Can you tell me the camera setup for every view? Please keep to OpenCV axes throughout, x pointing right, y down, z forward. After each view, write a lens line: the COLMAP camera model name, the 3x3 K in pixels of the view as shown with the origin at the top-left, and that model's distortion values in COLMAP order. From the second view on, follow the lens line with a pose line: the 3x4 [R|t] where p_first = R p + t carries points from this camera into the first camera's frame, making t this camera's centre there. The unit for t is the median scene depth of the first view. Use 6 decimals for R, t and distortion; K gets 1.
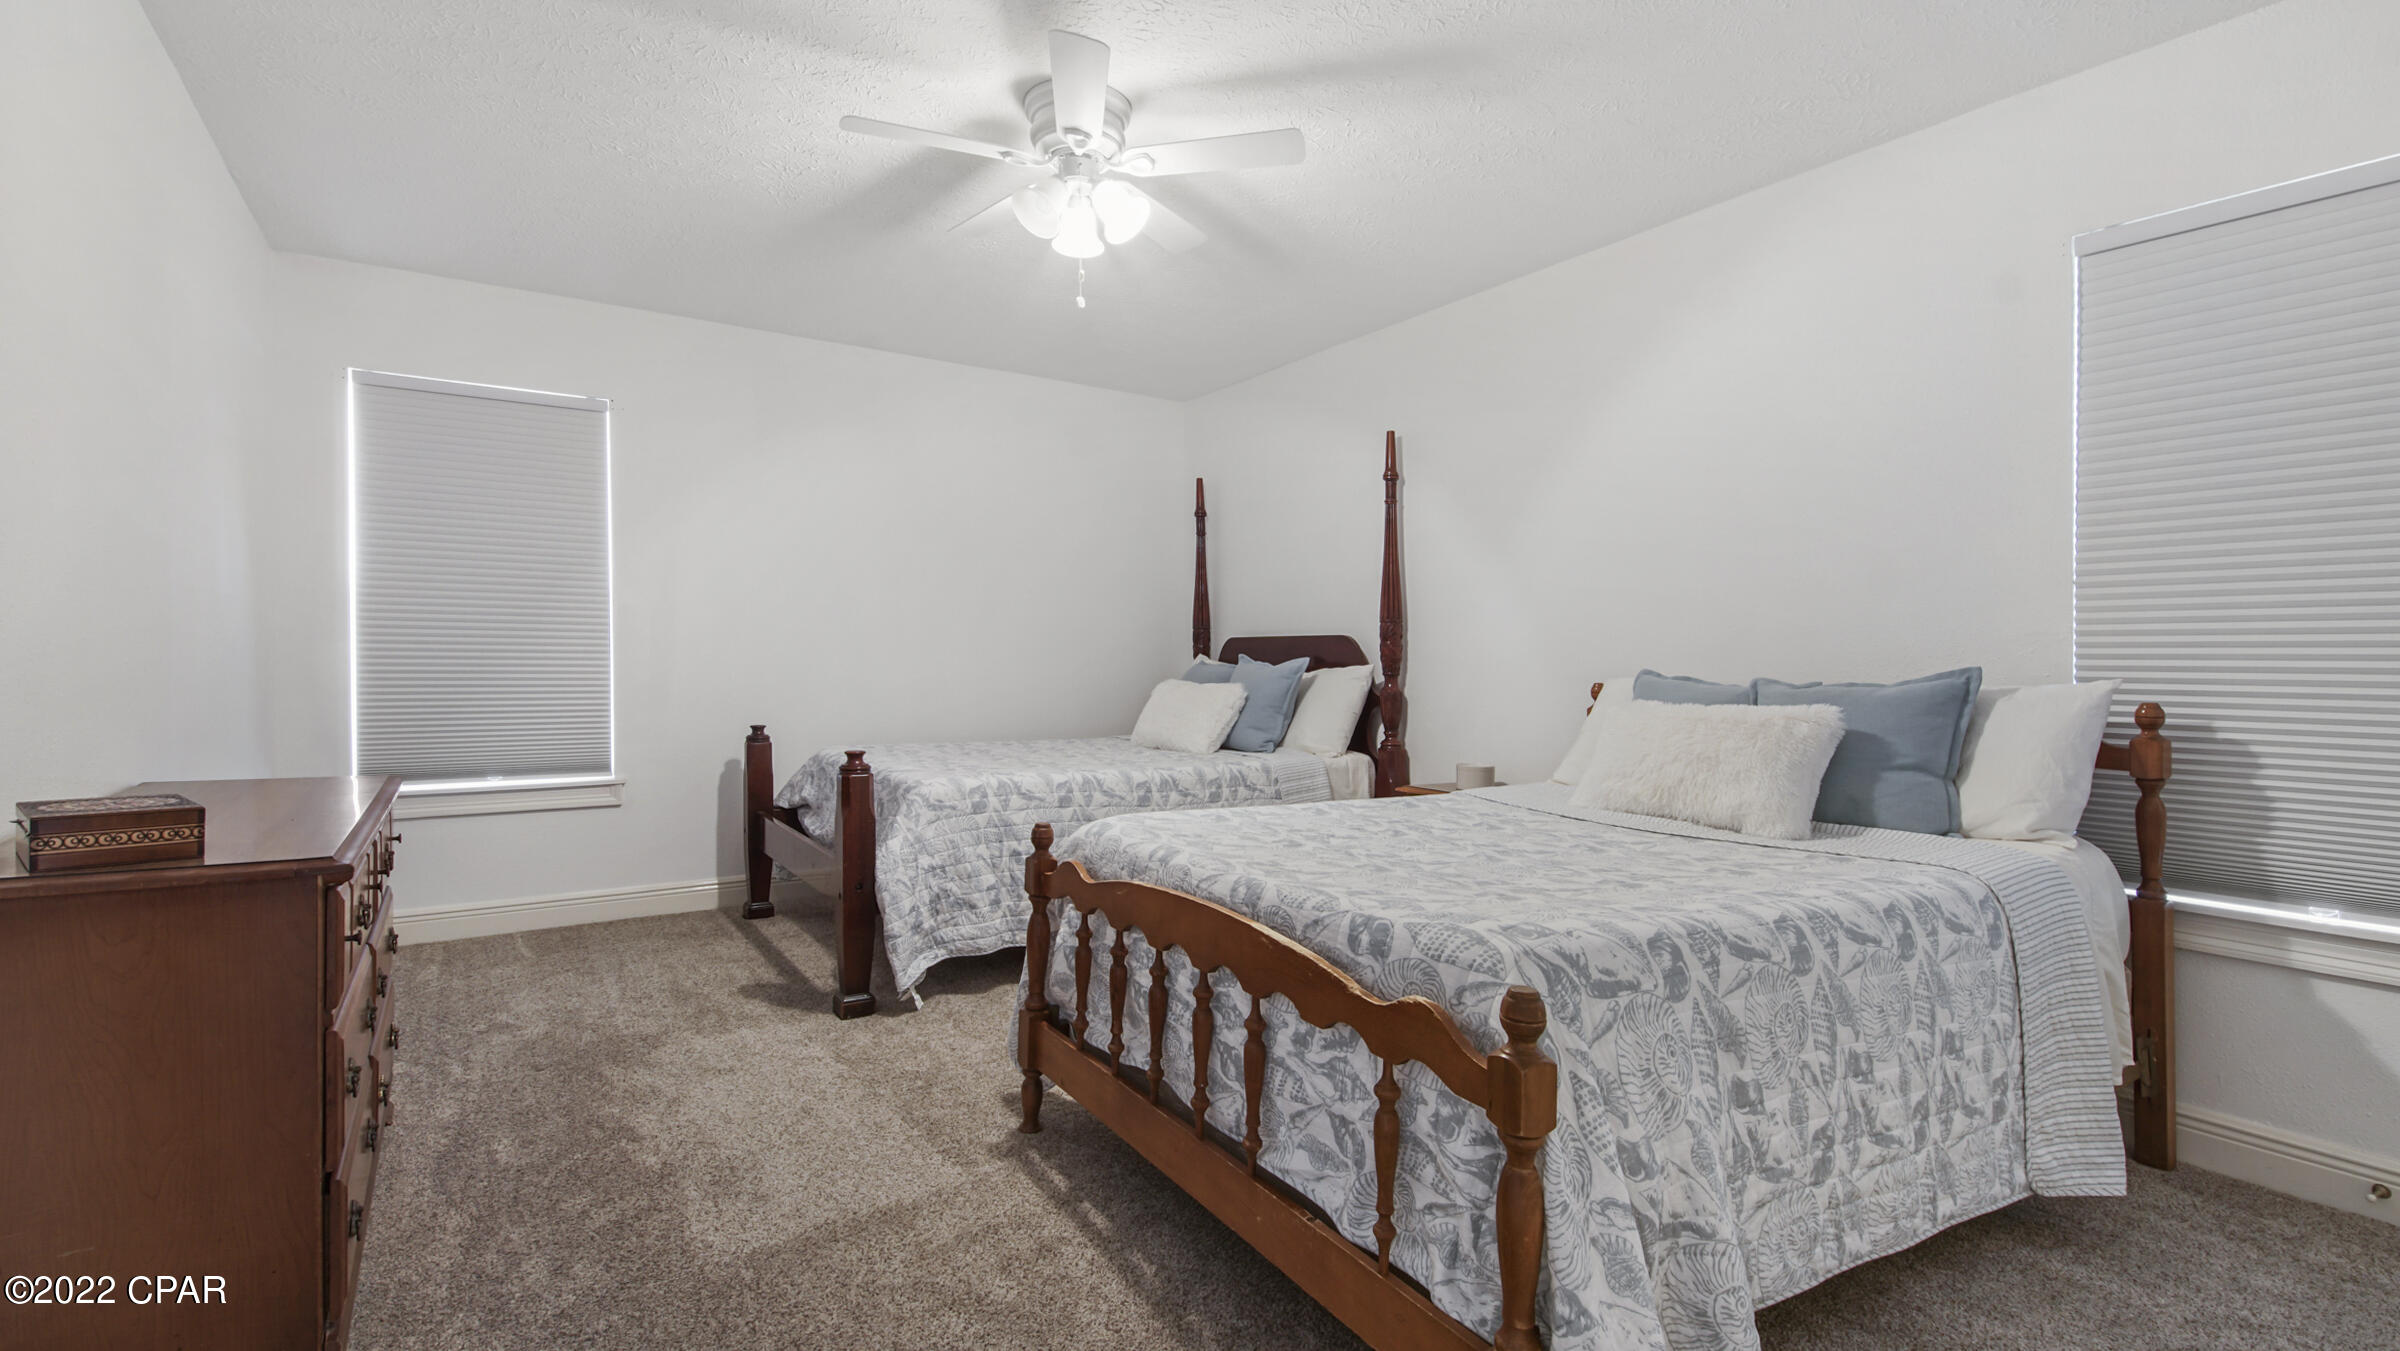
lens RADIAL K [[1107.1, 0, 1201.1], [0, 1107.1, 664.6], [0, 0, 1]] dist [0.000072, -0.000011]
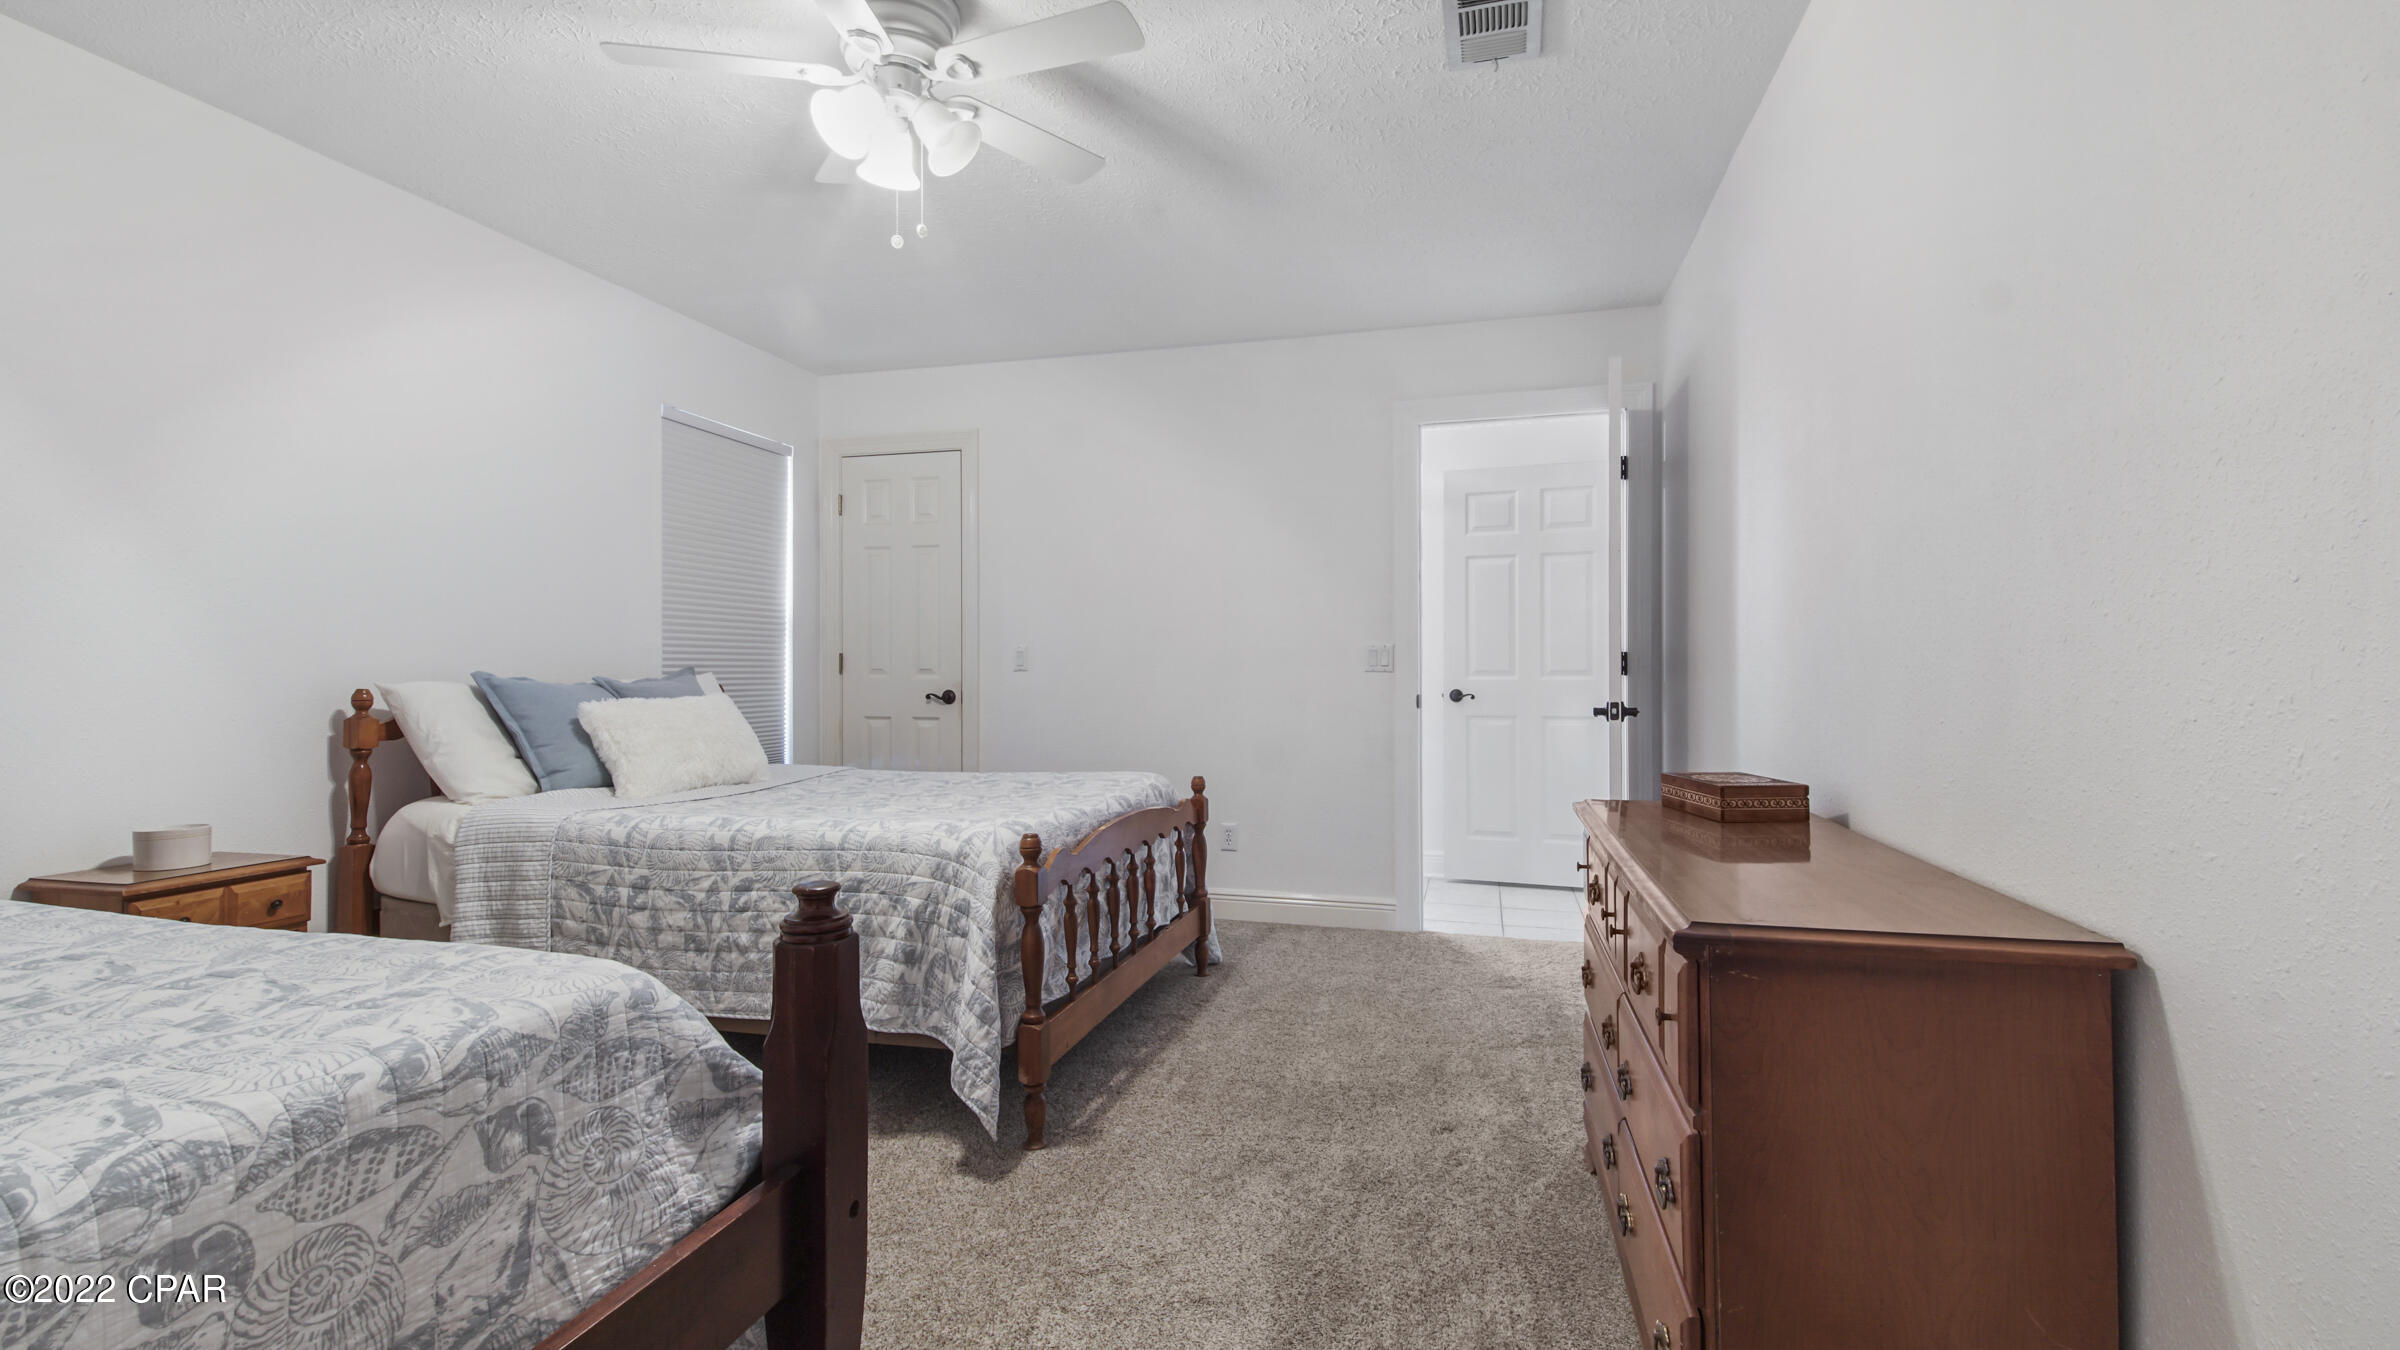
lens RADIAL K [[1107.1, 0, 1197.8], [0, 1107.1, 661.4], [0, 0, 1]] dist [0.000072, -0.000011]
pose [[-0.685722, -0.006516, 0.727834, -1.062498], [0.000904, 0.999952, 0.009804, -0.021107], [-0.727863, 0.007381, -0.685683, 1.724858]]
